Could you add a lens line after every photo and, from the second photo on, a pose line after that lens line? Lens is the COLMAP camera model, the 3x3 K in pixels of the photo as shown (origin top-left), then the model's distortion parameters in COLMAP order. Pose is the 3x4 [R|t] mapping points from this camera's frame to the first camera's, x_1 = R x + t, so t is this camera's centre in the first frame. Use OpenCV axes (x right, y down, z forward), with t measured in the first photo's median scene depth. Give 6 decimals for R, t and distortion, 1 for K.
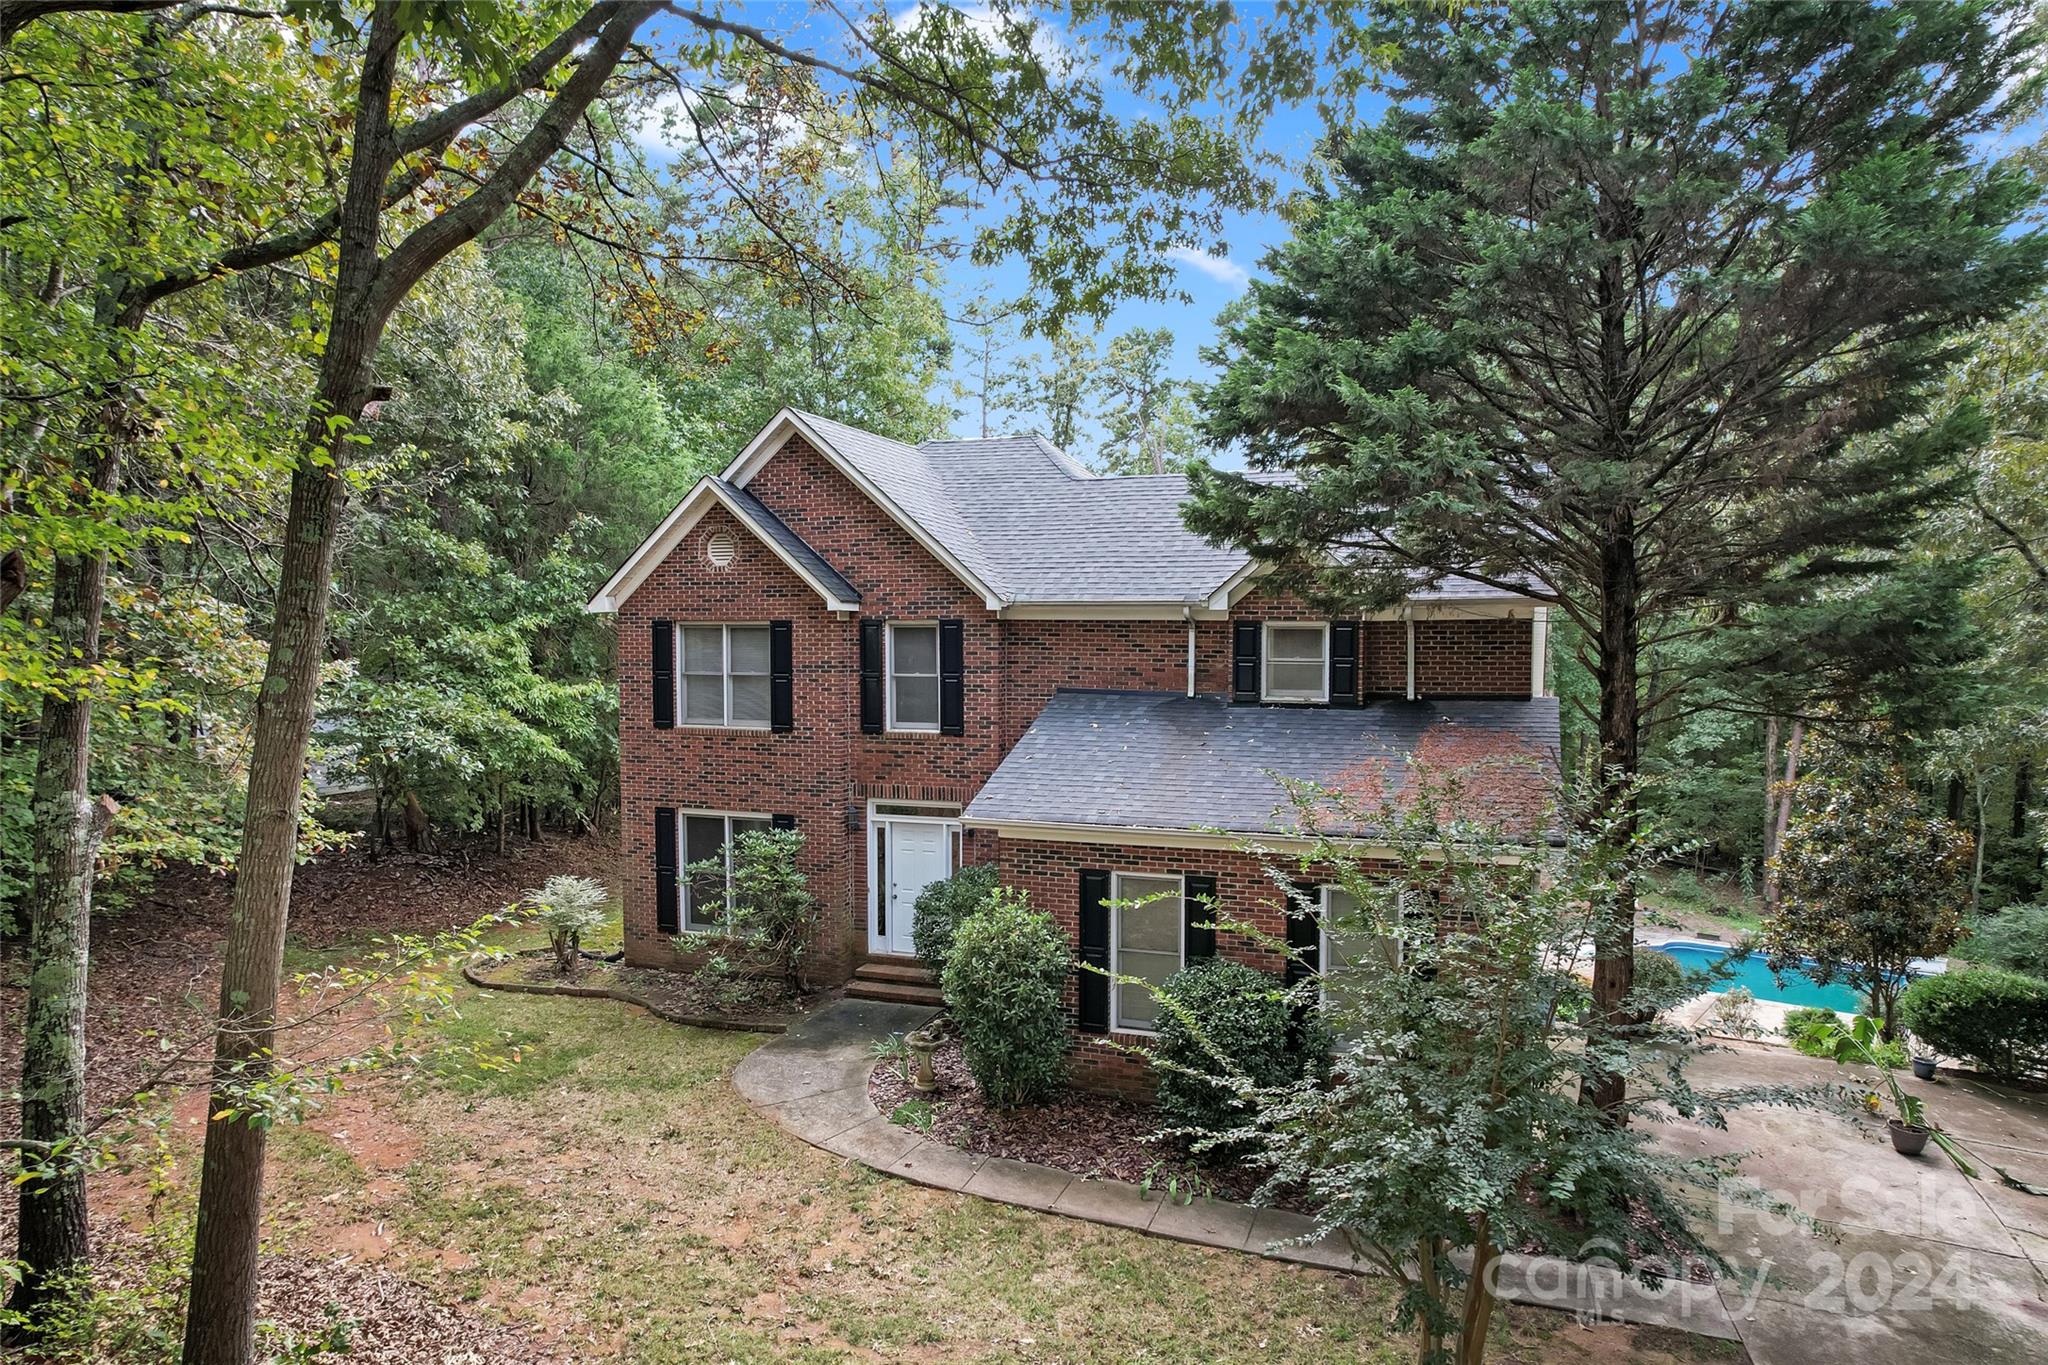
lens RADIAL K [[1323.5, 0, 1024.3], [0, 1323.5, 677.4], [0, 0, 1]] dist [-0.045623, 0.011226]
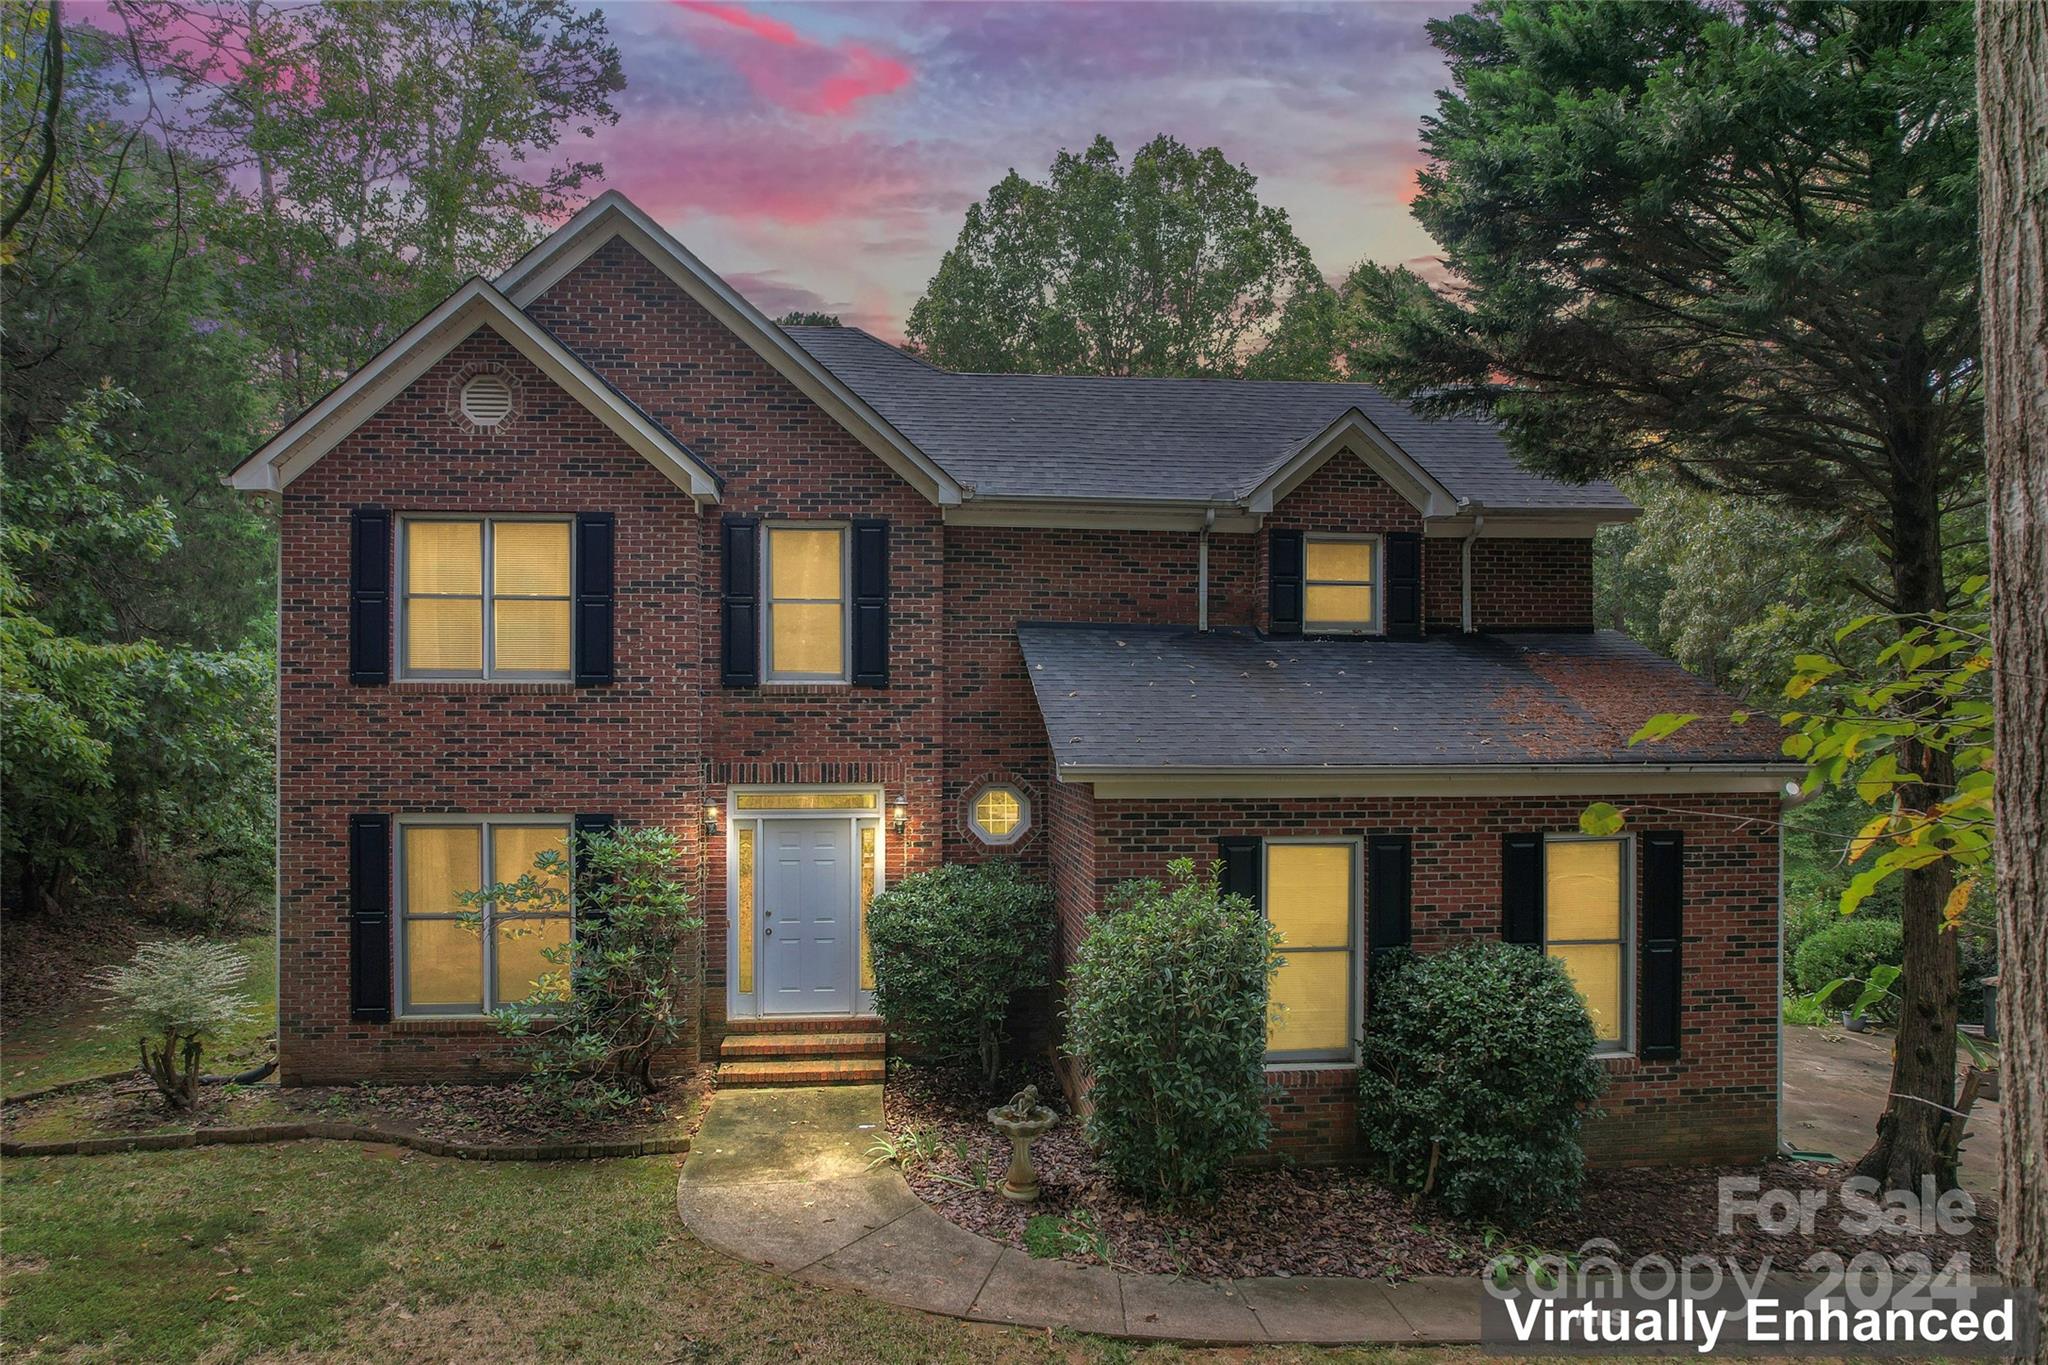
lens RADIAL K [[1323.5, 0, 1017.7], [0, 1323.5, 699.1], [0, 0, 1]] dist [-0.045623, 0.011226]
pose [[0.895757, 0.009415, 0.444445, -0.293636], [0.015279, 0.998533, -0.051946, 0.087356], [-0.444282, 0.053322, 0.894299, 0.346996]]
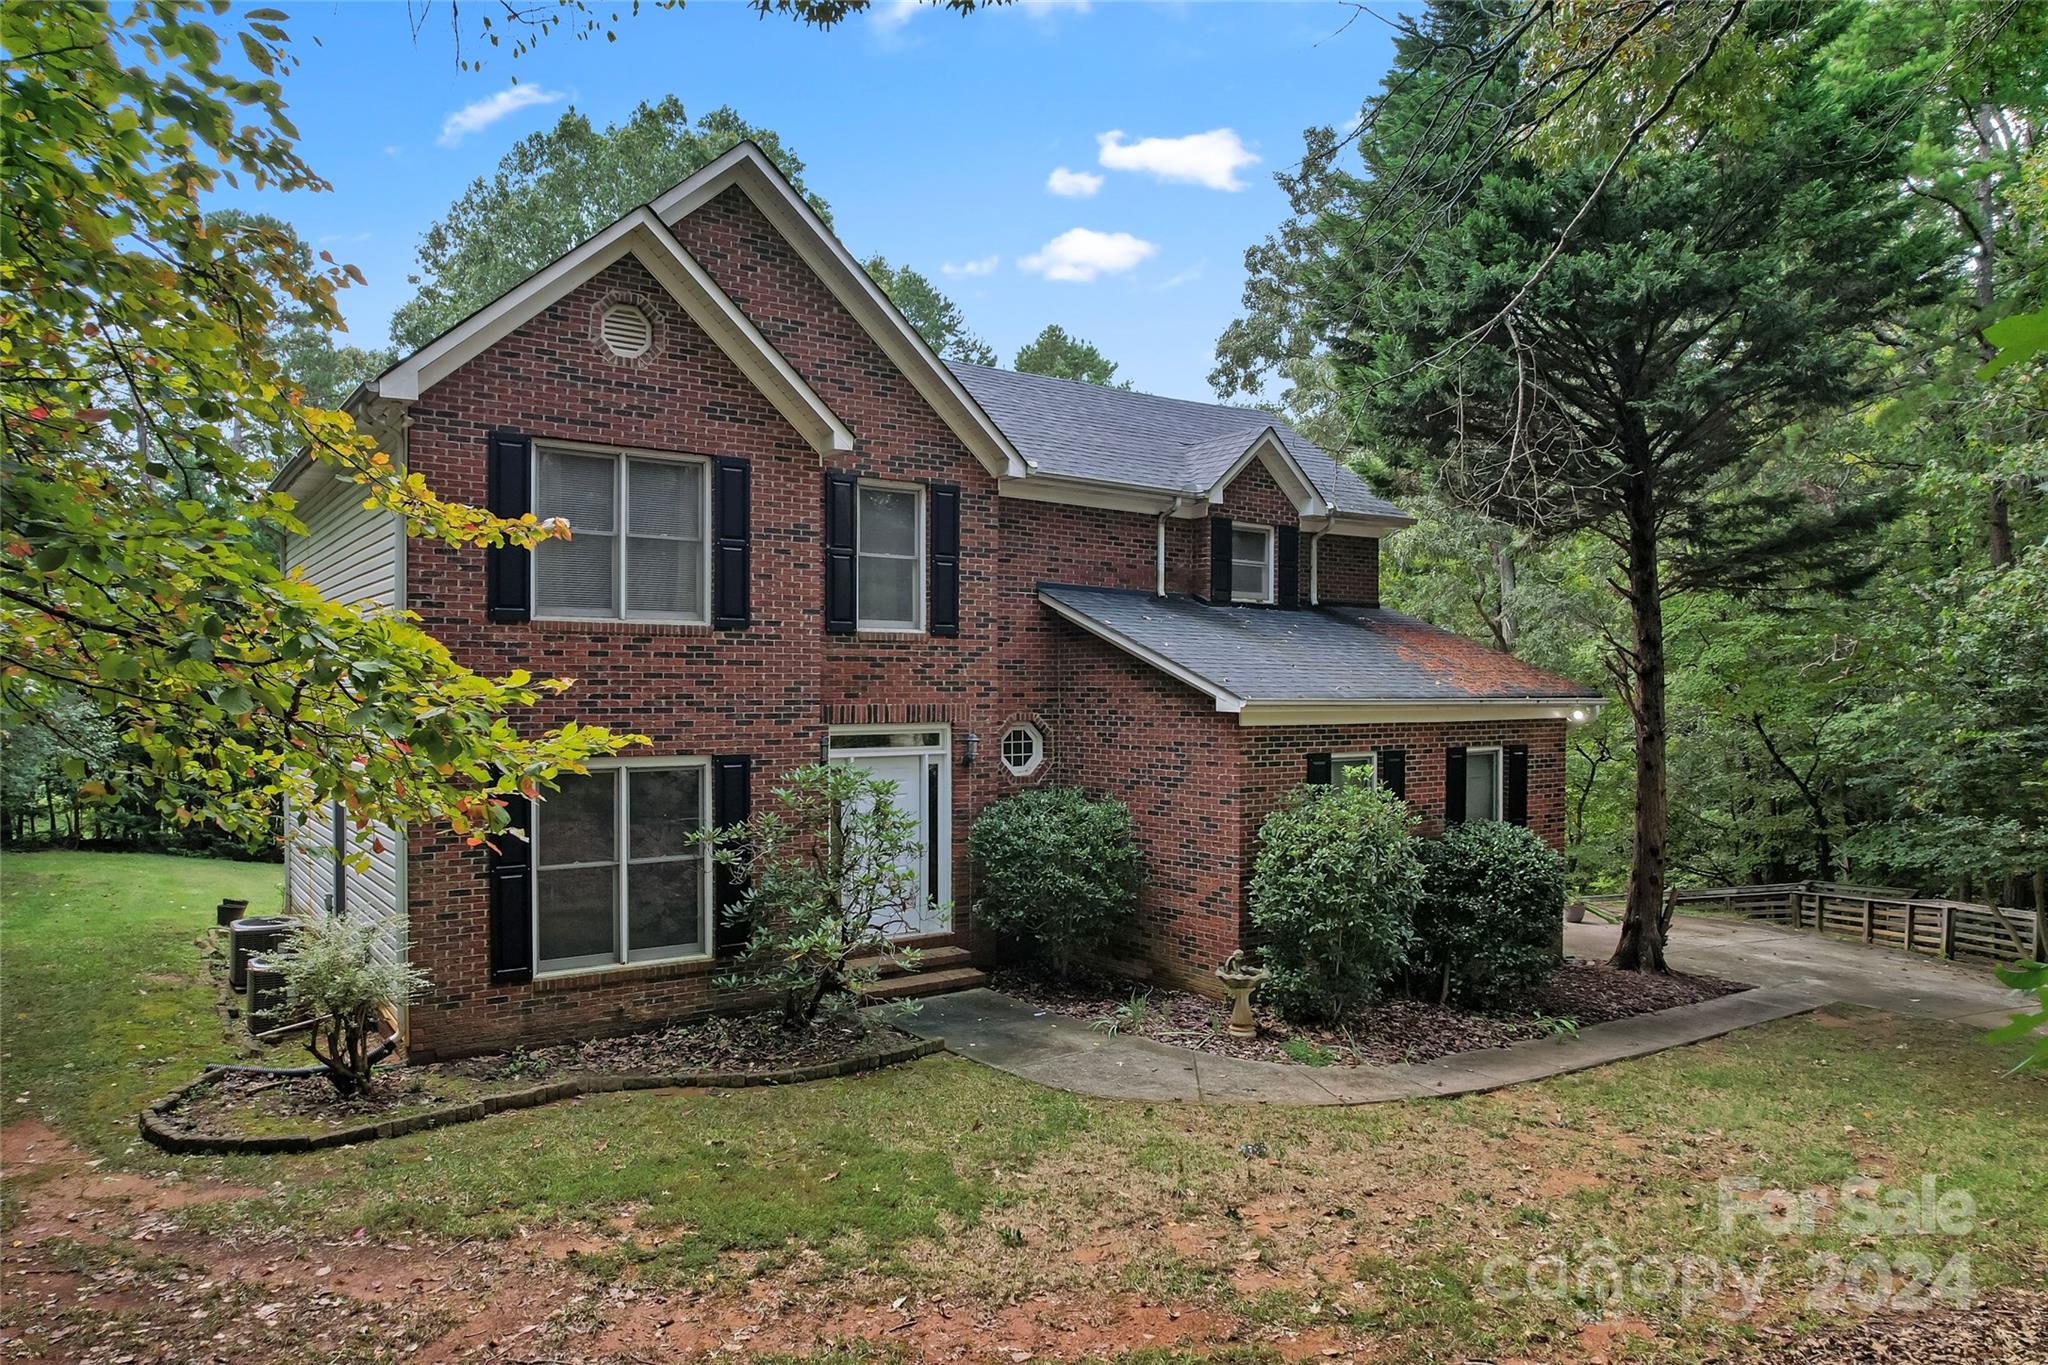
lens RADIAL K [[1323.5, 0, 1030.5], [0, 1323.5, 683.5], [0, 0, 1]] dist [-0.045623, 0.011226]
pose [[0.544606, 0.007050, 0.838662, -0.672353], [0.030948, 0.999115, -0.028496, 0.094867], [-0.838121, 0.041474, 0.543906, 0.541886]]
